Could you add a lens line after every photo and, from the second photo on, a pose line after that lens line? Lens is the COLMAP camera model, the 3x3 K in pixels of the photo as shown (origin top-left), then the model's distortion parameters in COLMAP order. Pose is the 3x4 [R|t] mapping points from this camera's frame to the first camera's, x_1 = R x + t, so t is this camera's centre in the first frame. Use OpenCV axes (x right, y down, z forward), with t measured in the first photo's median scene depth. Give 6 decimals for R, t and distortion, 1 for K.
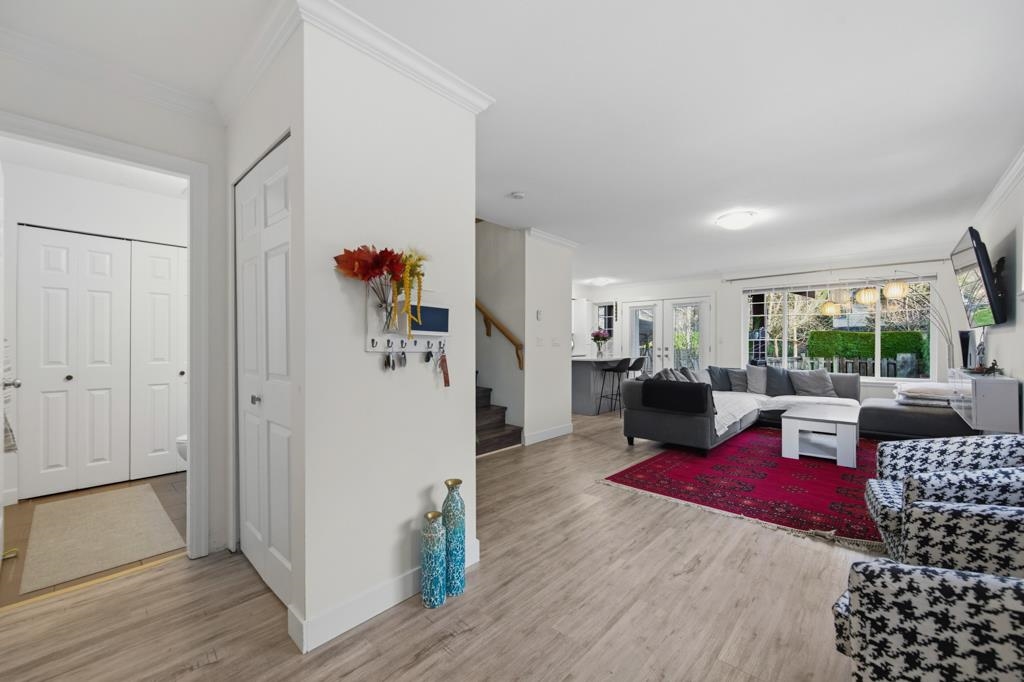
lens RADIAL K [[406.0, 0, 514.7], [0, 406.0, 342.8], [0, 0, 1]] dist [-0.001372, -0.000199]
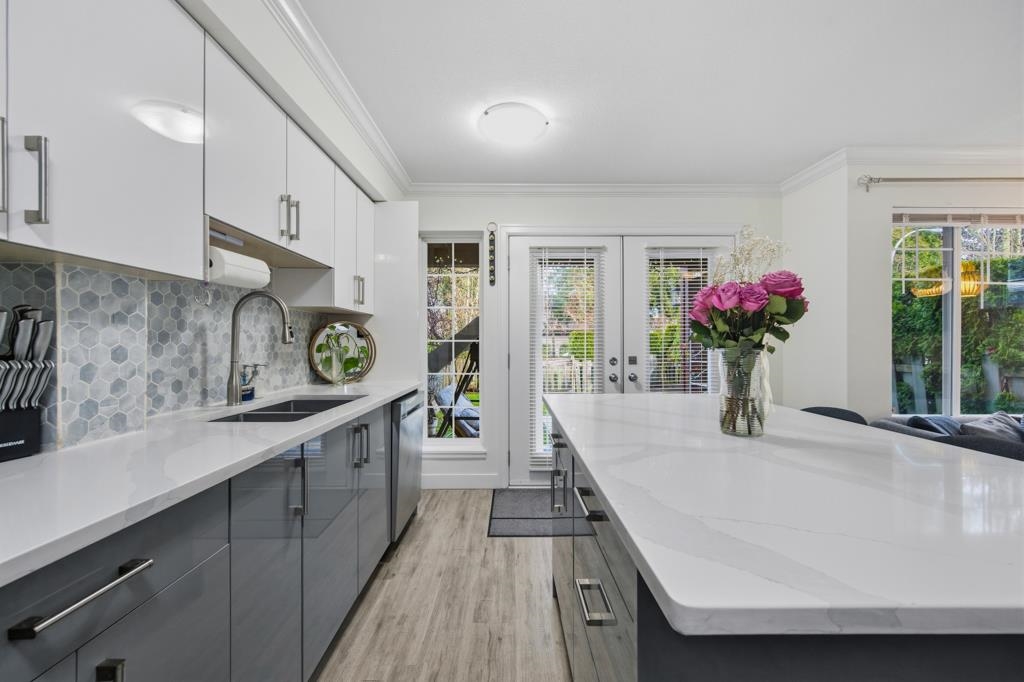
lens RADIAL K [[401.7, 0, 513.1], [0, 401.7, 344.5], [0, 0, 1]] dist [-0.000613, -0.000035]
pose [[0.729968, -0.003491, 0.683472, 0.059350], [0.002463, 0.999994, 0.002478, -0.005921], [-0.683477, -0.000125, 0.729972, 2.428794]]
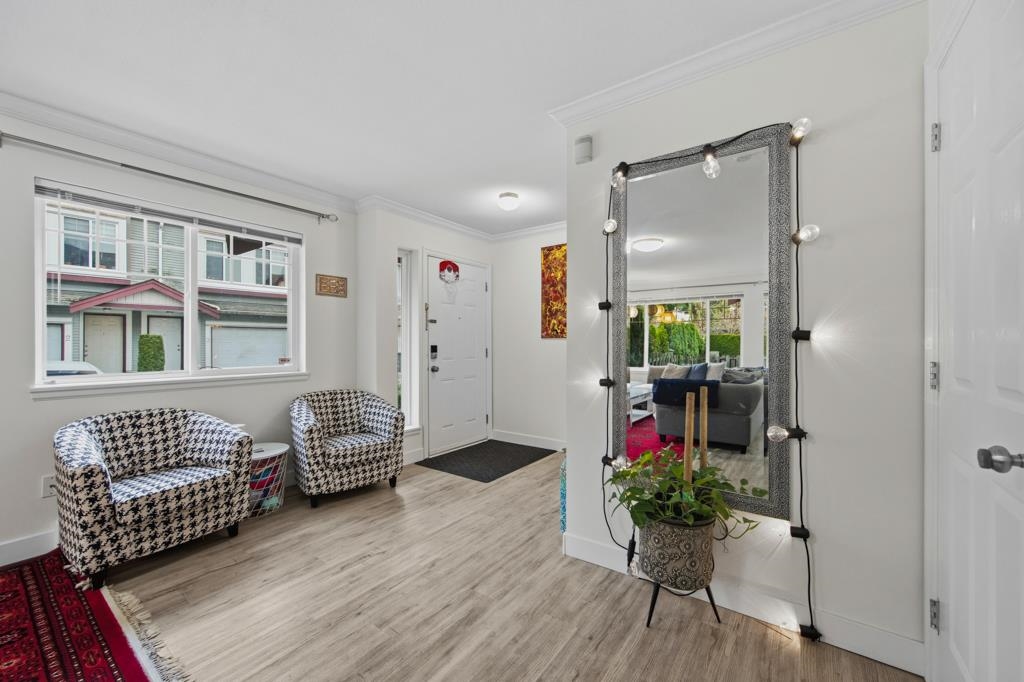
lens RADIAL K [[402.6, 0, 512.0], [0, 402.6, 341.0], [0, 0, 1]] dist [0.000145, -0.000028]
pose [[-0.993591, -0.002726, -0.113004, 0.126997], [-0.002517, 0.999995, -0.001993, -0.004855], [0.113008, -0.001695, -0.993593, 1.591641]]
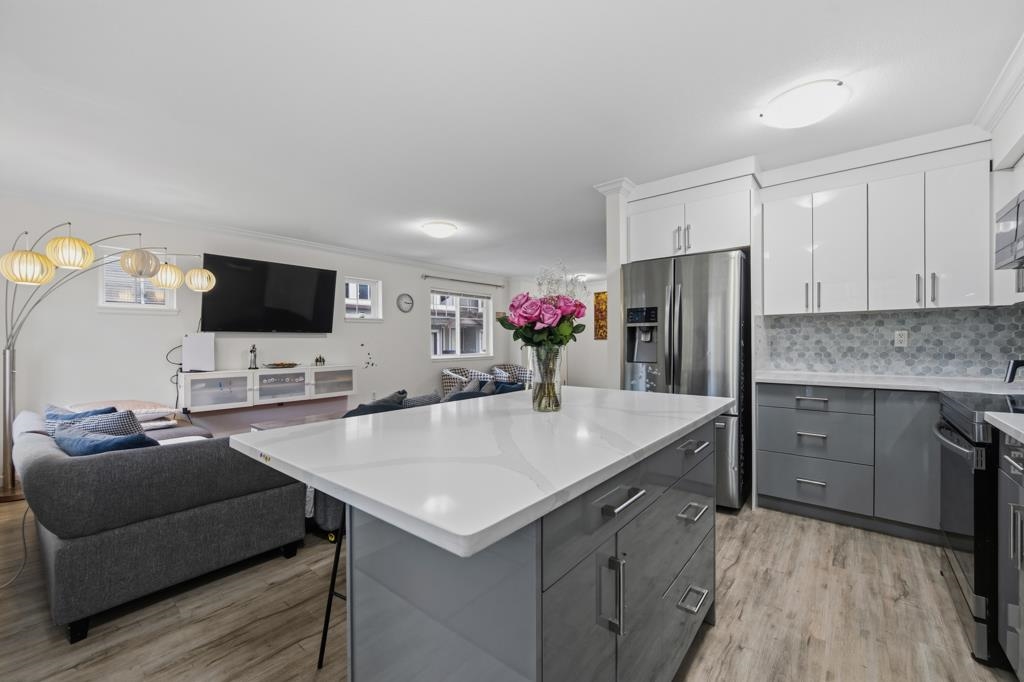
lens RADIAL K [[406.0, 0, 514.7], [0, 406.0, 342.8], [0, 0, 1]] dist [-0.001372, -0.000199]
pose [[-0.998698, 0.005085, -0.050768, 0.611286], [0.004923, 0.999982, 0.003306, -0.008331], [0.050784, 0.003051, -0.998705, 3.135010]]
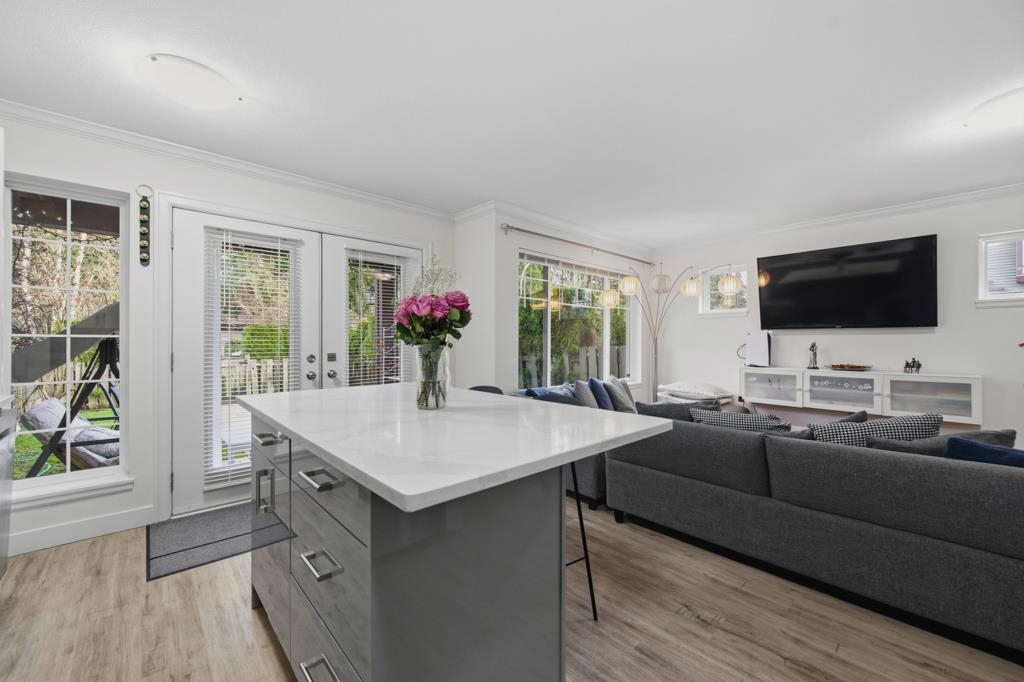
lens RADIAL K [[406.0, 0, 514.7], [0, 406.0, 342.8], [0, 0, 1]] dist [-0.001372, -0.000199]
pose [[0.080749, -0.006062, 0.996716, -0.040336], [-0.001645, 0.999979, 0.006216, -0.006569], [-0.996733, -0.002141, 0.080737, 2.409216]]
